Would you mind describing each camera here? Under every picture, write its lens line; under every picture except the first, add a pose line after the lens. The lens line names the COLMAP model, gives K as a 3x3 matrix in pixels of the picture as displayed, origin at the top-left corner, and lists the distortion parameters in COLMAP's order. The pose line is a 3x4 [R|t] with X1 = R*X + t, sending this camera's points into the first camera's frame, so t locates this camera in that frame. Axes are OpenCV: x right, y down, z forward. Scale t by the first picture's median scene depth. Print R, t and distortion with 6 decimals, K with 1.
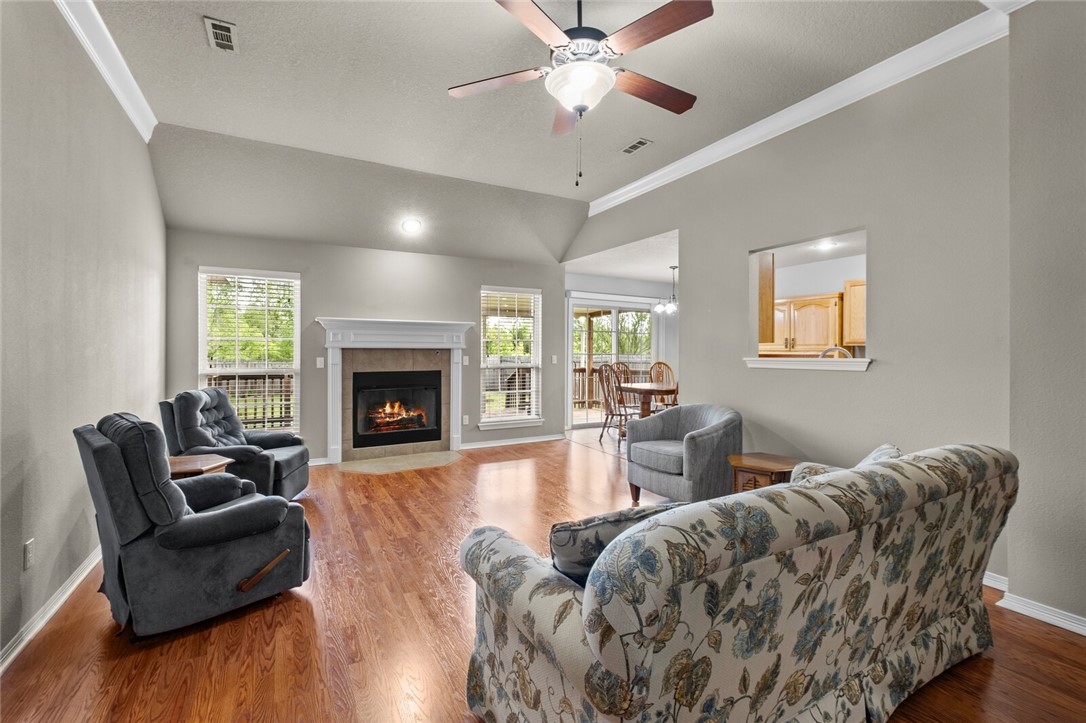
lens RADIAL K [[455.6, 0, 538.0], [0, 455.6, 350.9], [0, 0, 1]] dist [0.000898, 0.000037]
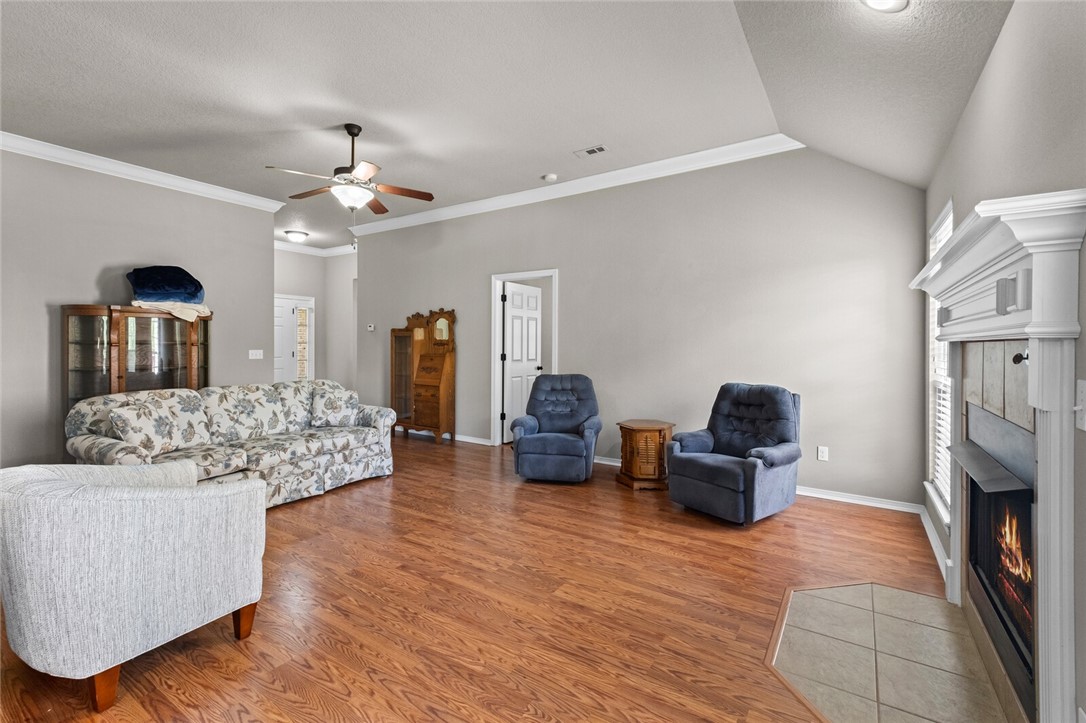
lens RADIAL K [[475.9, 0, 540.7], [0, 475.9, 349.1], [0, 0, 1]] dist [0.000320, 0.000010]
pose [[-0.883929, -0.001621, -0.467617, 0.183075], [-0.001739, 0.999998, -0.000181, 0.004538], [0.467617, 0.000653, -0.883931, 1.721733]]
